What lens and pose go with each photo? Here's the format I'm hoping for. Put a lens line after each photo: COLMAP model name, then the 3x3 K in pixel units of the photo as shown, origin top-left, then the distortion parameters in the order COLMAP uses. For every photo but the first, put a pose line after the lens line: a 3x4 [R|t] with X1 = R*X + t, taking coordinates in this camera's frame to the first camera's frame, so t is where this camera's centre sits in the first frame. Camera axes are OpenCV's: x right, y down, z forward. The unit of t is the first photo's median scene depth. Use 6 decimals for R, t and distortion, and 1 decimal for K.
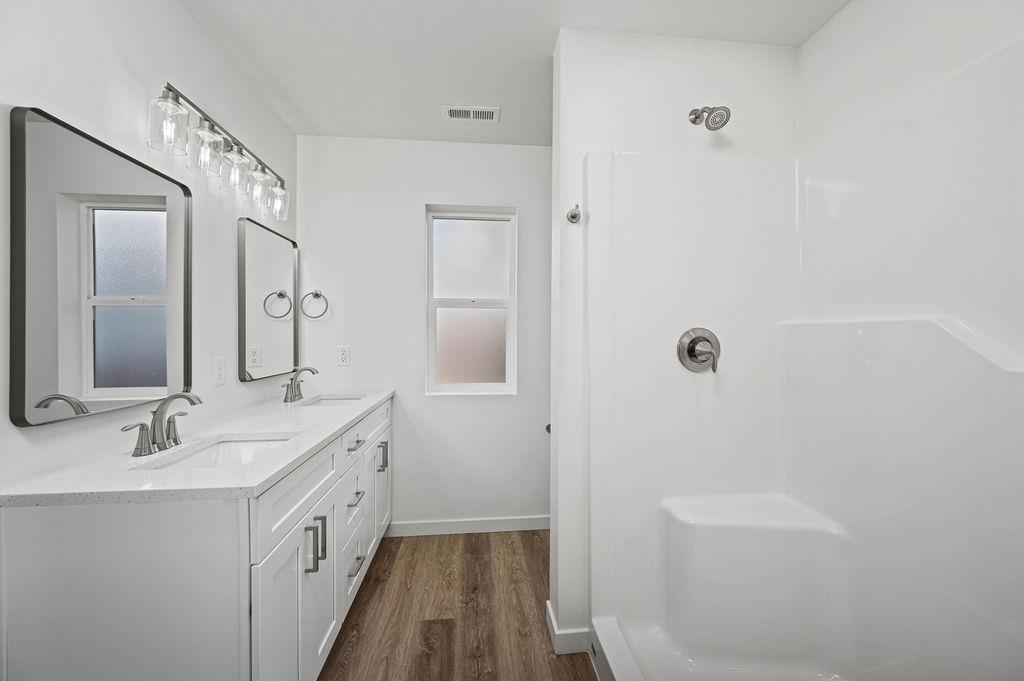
lens RADIAL K [[410.3, 0, 518.8], [0, 410.3, 333.1], [0, 0, 1]] dist [0.001365, 0.000125]
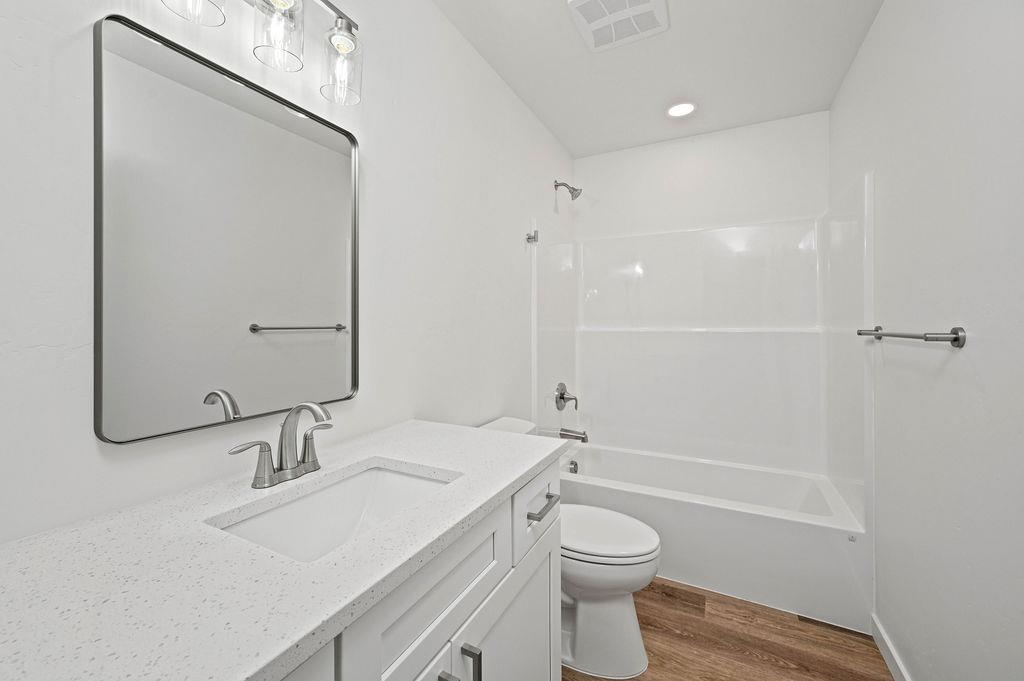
lens RADIAL K [[446.6, 0, 513.3], [0, 446.6, 317.8], [0, 0, 1]] dist [0.001418, 0.000074]
pose [[0.813197, -0.008254, -0.581930, -0.073052], [0.007730, 0.999964, -0.003381, 0.002579], [0.581937, -0.001749, 0.813232, 0.545165]]
